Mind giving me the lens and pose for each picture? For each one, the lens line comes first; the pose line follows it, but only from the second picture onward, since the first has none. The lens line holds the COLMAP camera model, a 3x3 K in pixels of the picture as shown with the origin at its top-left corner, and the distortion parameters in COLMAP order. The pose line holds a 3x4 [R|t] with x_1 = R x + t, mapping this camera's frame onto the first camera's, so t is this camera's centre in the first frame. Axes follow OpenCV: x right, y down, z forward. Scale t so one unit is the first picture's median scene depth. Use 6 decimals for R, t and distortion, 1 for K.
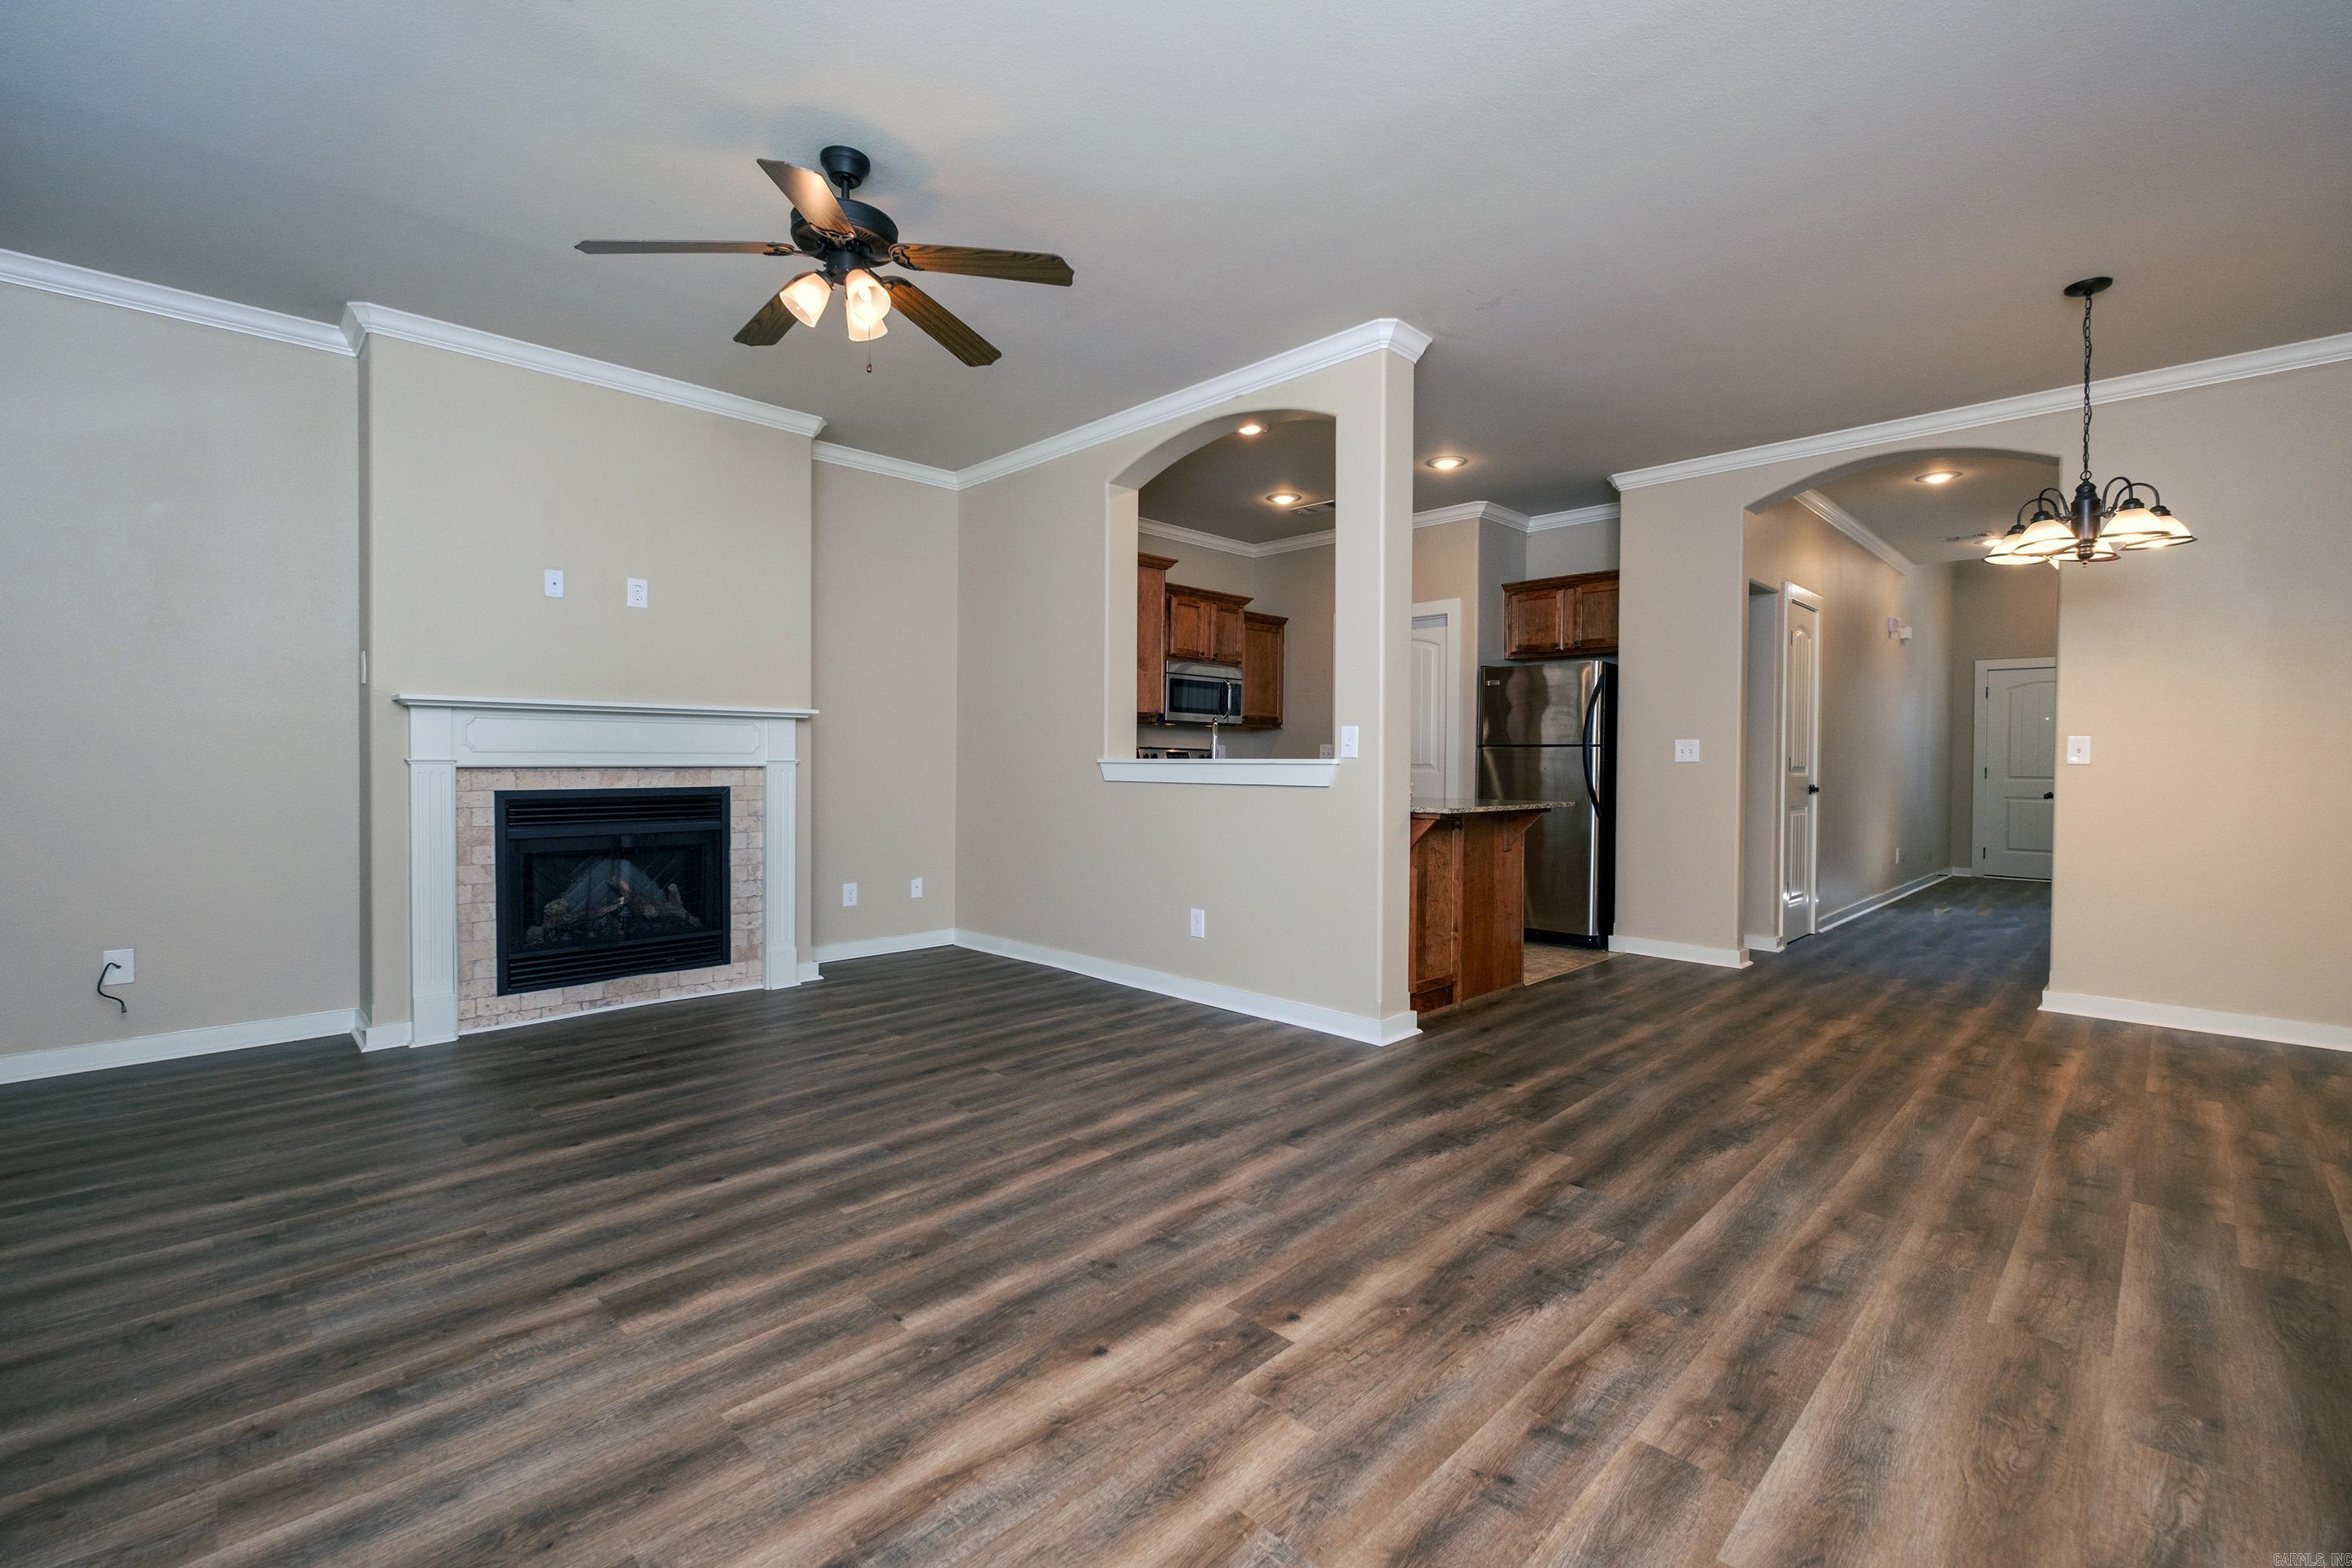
lens RADIAL K [[1013.6, 0, 1175.4], [0, 1013.6, 775.0], [0, 0, 1]] dist [0.002558, -0.000724]
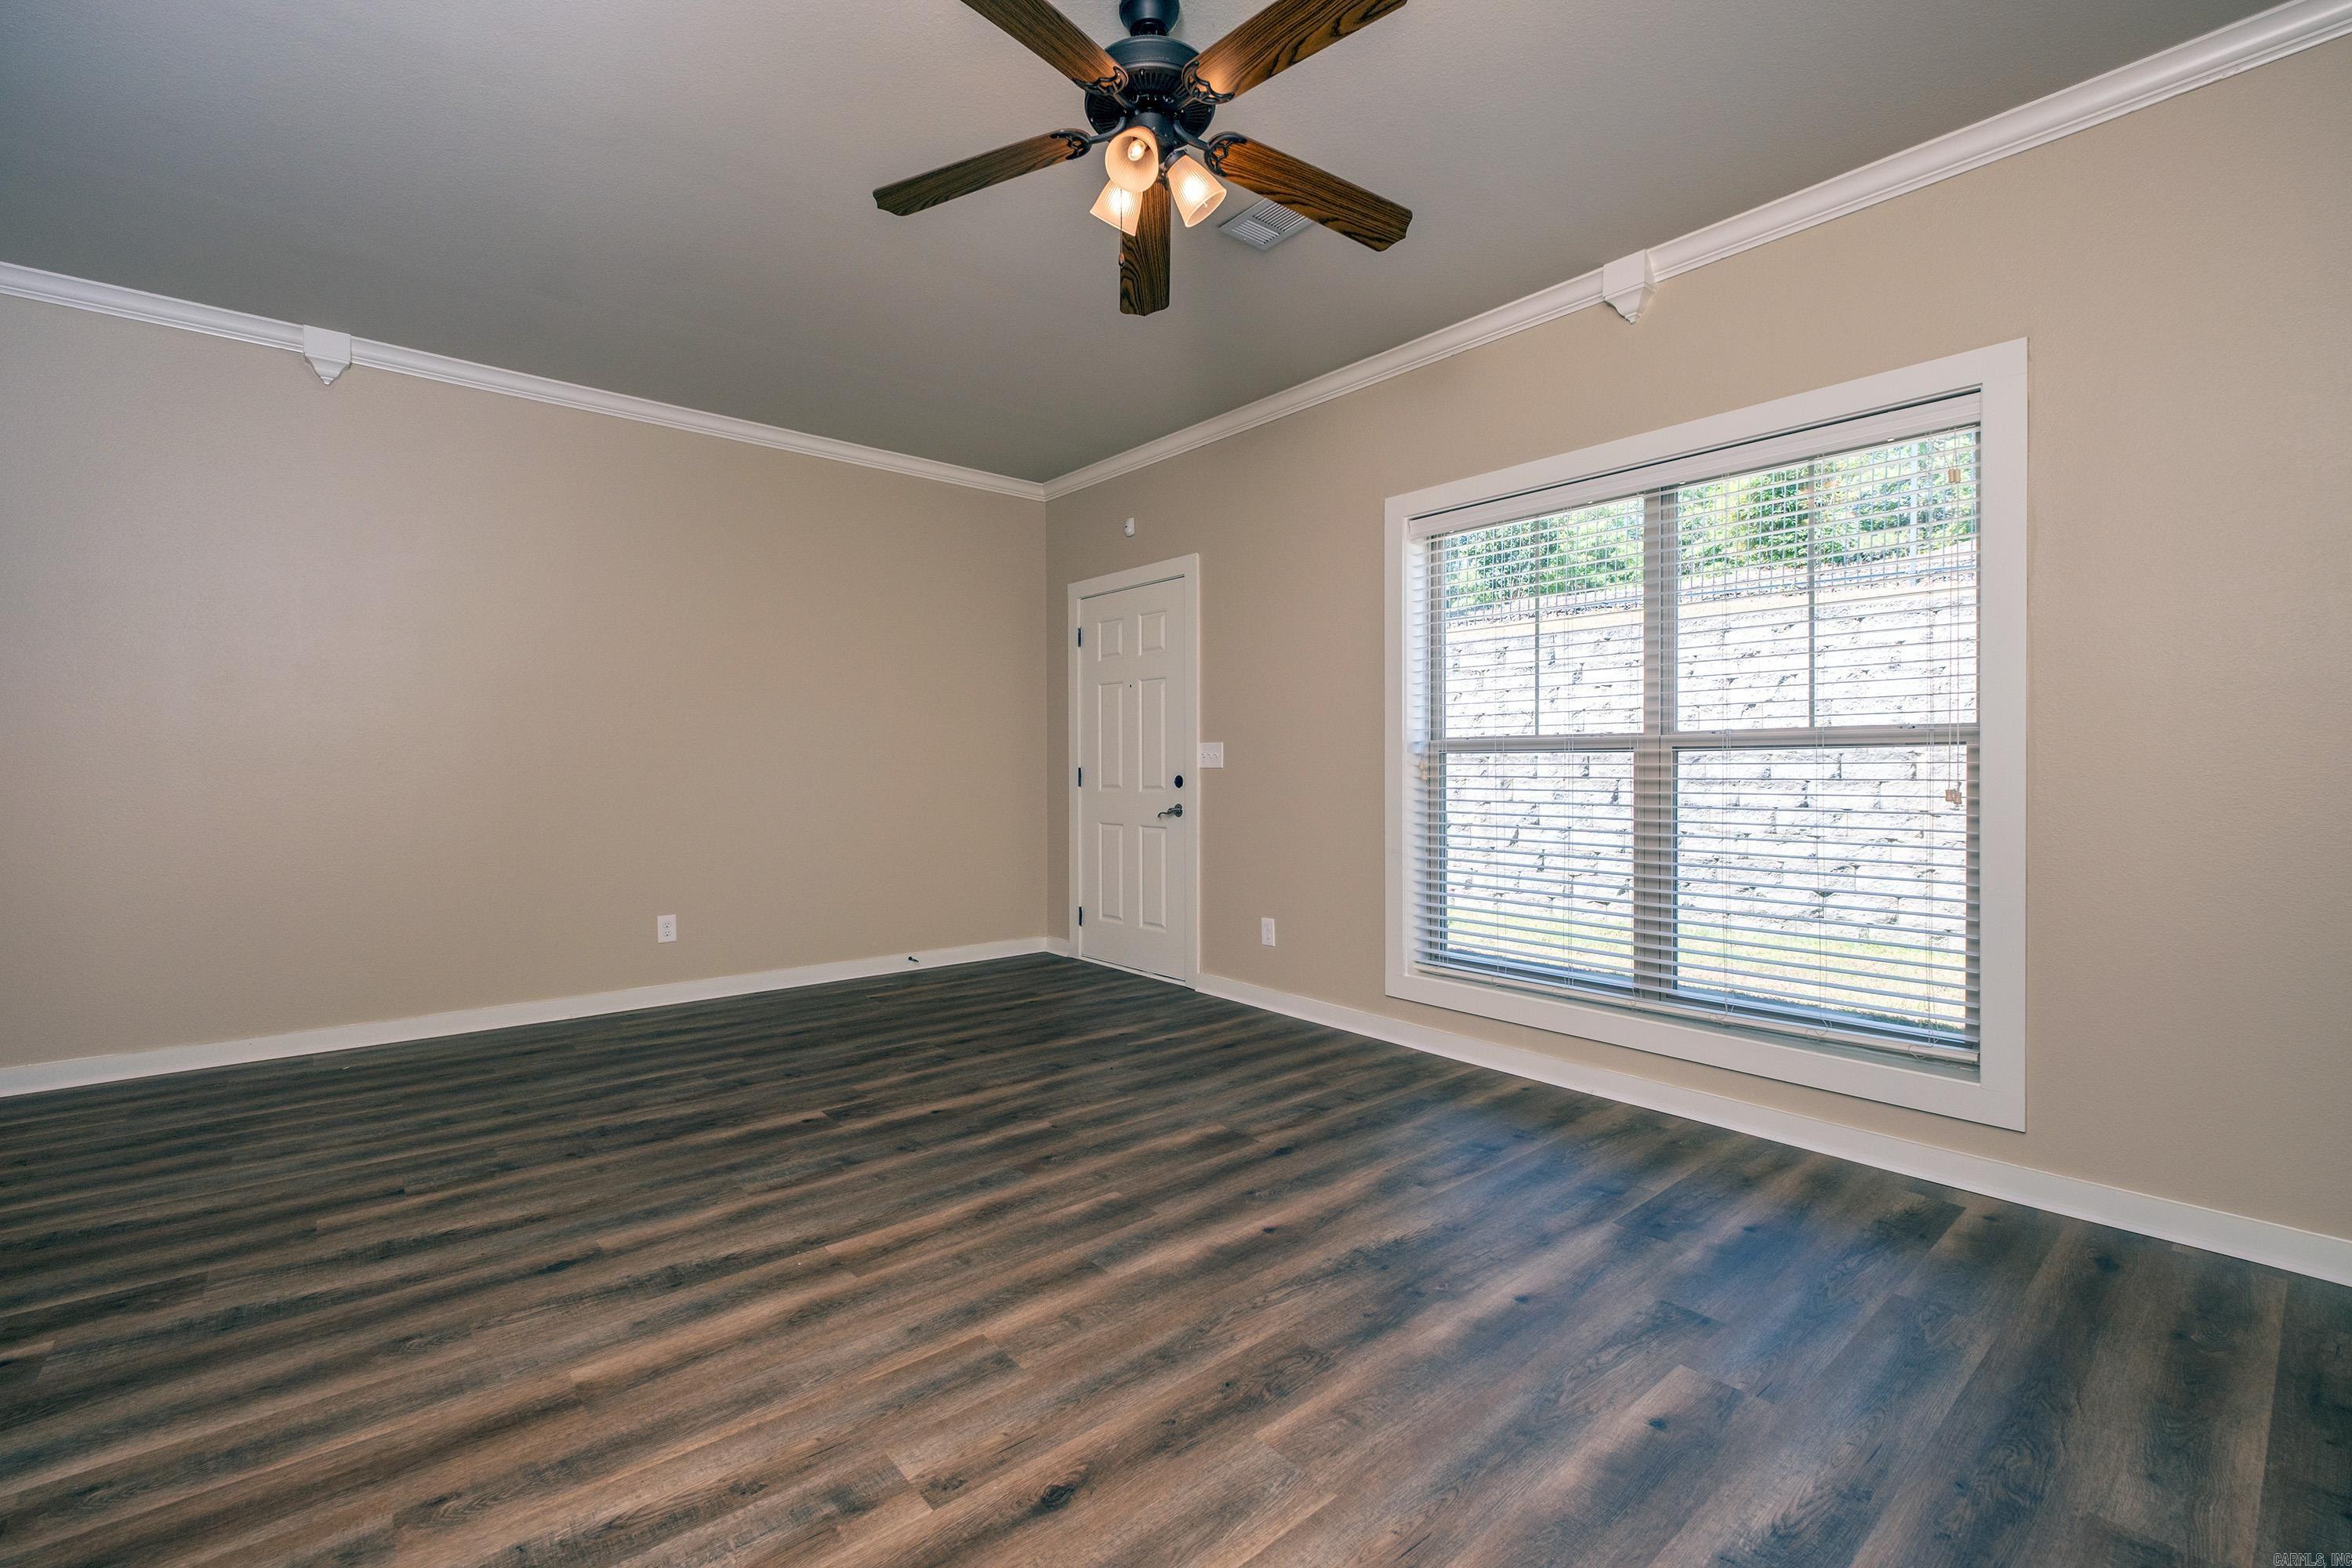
lens RADIAL K [[1003.9, 0, 1168.4], [0, 1003.9, 767.6], [0, 0, 1]] dist [-0.000407, -0.000126]
pose [[-0.996457, -0.005137, 0.083944, -0.362202], [-0.003607, 0.999825, 0.018370, -0.028500], [-0.084024, 0.018002, -0.996301, 1.582429]]
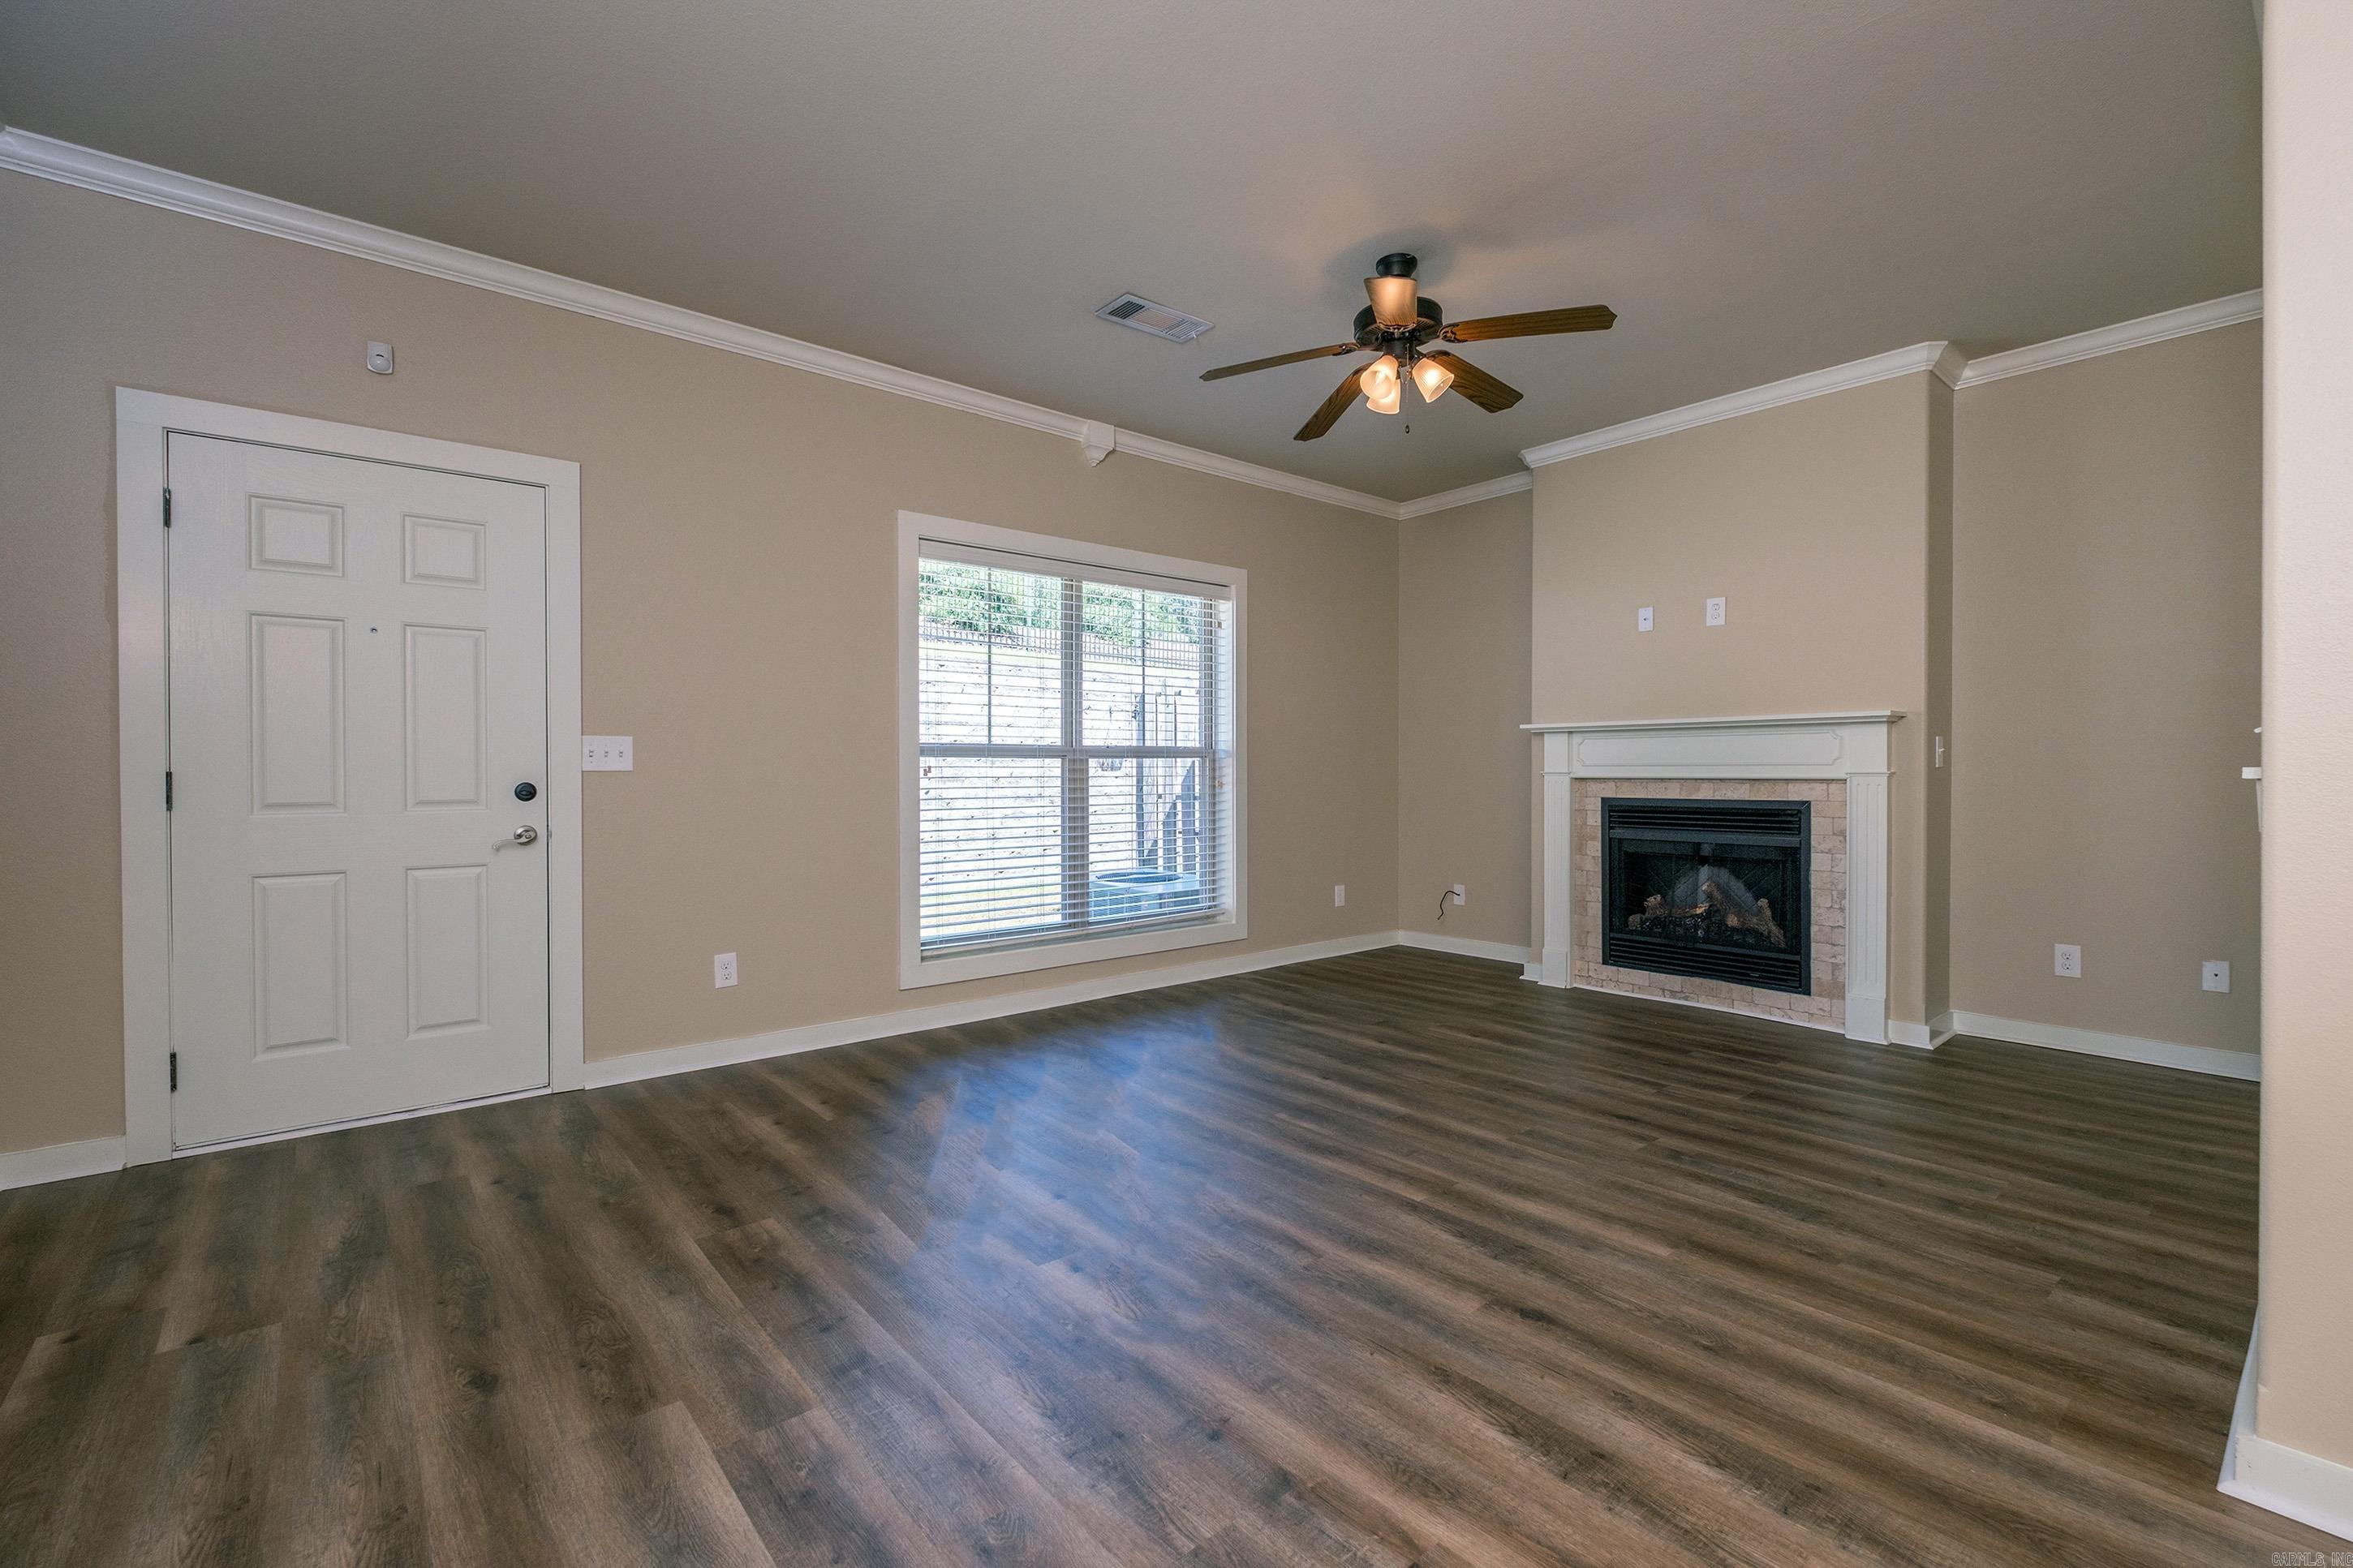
lens RADIAL K [[1013.9, 0, 1175.9], [0, 1013.9, 775.0], [0, 0, 1]] dist [0.002558, -0.000724]
pose [[-0.088652, 0.001123, -0.996062, 0.770484], [-0.015273, 0.999880, 0.002486, -0.008390], [0.995946, 0.015433, -0.088624, 0.760157]]
